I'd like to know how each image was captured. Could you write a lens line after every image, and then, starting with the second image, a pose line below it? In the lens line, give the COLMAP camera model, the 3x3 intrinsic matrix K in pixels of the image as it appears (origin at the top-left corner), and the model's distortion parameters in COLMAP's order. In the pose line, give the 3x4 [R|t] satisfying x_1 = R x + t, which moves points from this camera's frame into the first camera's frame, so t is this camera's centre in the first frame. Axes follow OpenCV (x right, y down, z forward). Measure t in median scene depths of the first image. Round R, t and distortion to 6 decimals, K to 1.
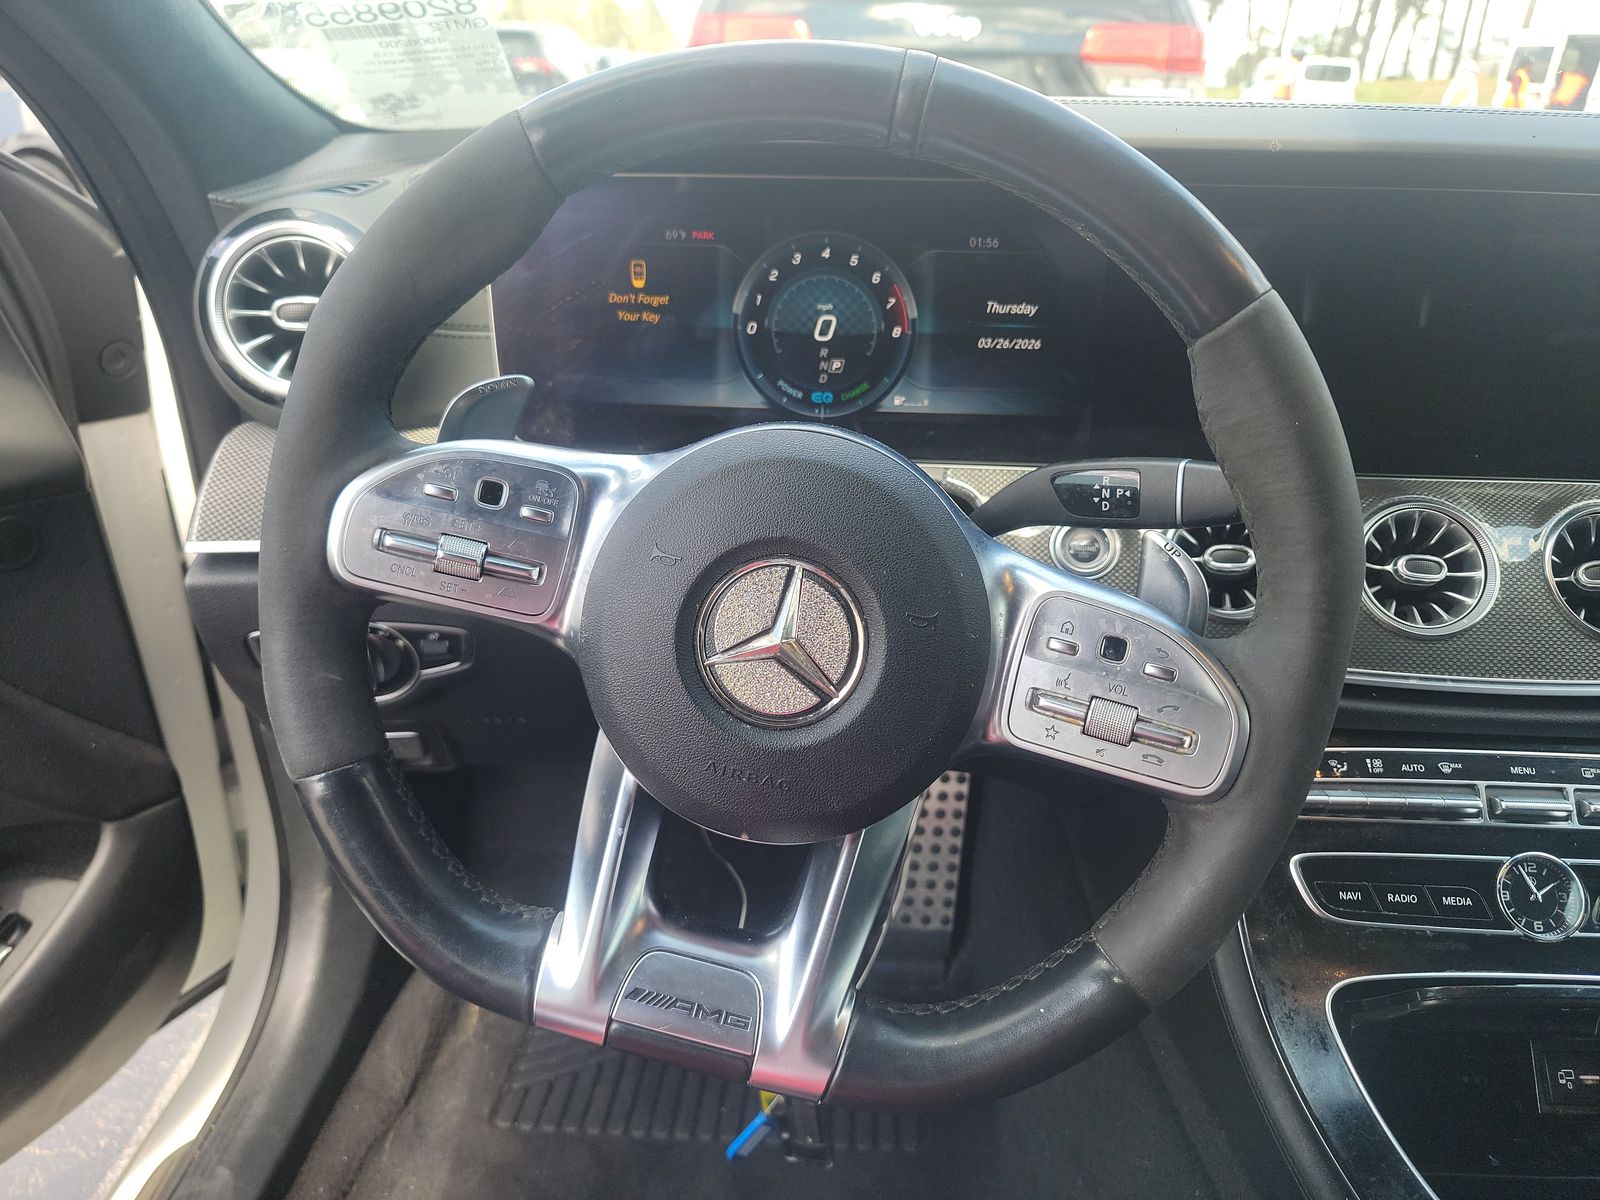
lens RADIAL K [[1092.0, 0, 803.3], [0, 1092.0, 593.8], [0, 0, 1]] dist [0.036752, -0.036186]
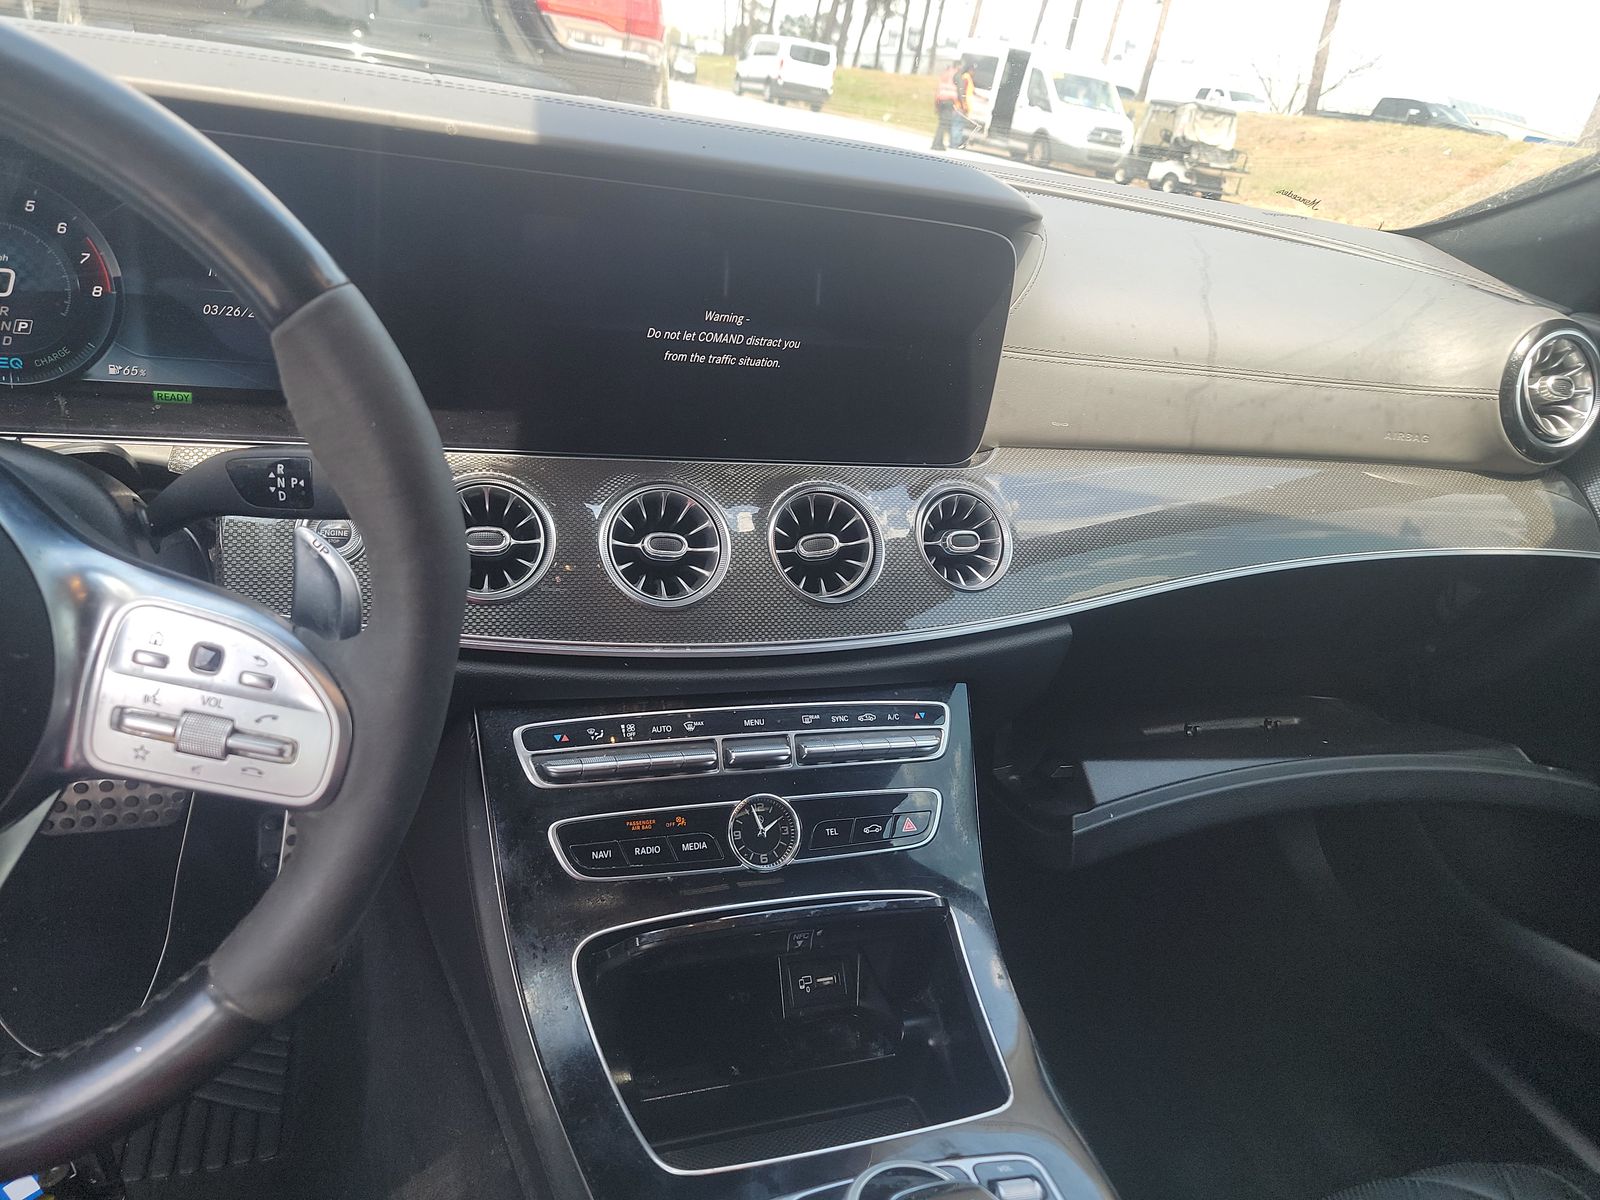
lens RADIAL K [[1092.0, 0, 750.0], [0, 1092.0, 606.2], [0, 0, 1]] dist [0.036752, -0.036186]
pose [[0.929112, -0.048700, 0.366578, 0.242263], [0.029062, 0.997841, 0.058903, -0.023925], [-0.368655, -0.044074, 0.928521, -0.029603]]
